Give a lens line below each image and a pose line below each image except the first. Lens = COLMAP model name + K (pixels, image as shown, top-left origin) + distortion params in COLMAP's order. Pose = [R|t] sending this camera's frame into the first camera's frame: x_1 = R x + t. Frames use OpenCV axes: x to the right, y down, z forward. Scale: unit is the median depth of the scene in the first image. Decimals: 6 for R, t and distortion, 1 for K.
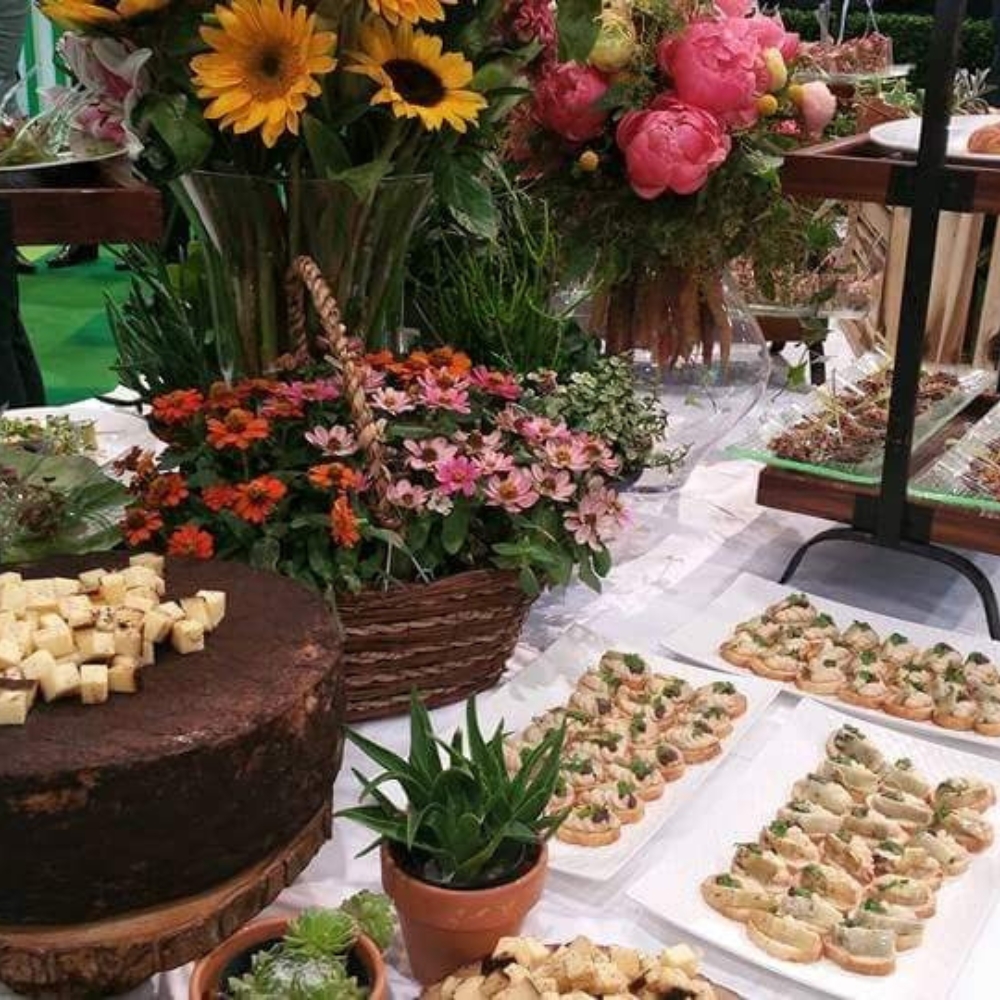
lens RADIAL K [[1449.5, 0, 499.7], [0, 1449.5, 516.3], [0, 0, 1]] dist [0.073701, 0.017666]
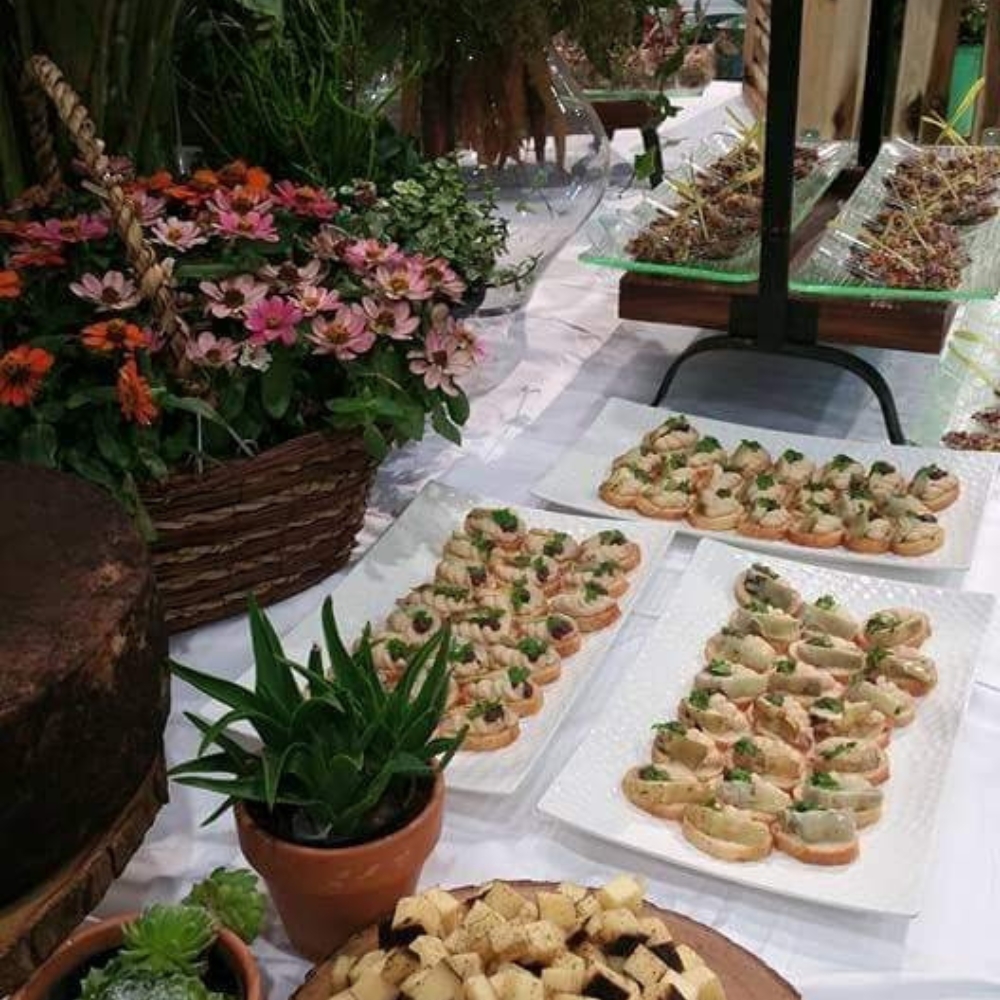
lens RADIAL K [[1449.5, 0, 499.7], [0, 1449.5, 516.3], [0, 0, 1]] dist [0.073701, 0.017666]
pose [[0.986810, -0.113571, 0.115360, -0.009840], [0.098775, 0.987004, 0.126756, -0.010527], [-0.128257, -0.113689, 0.985203, 0.170338]]
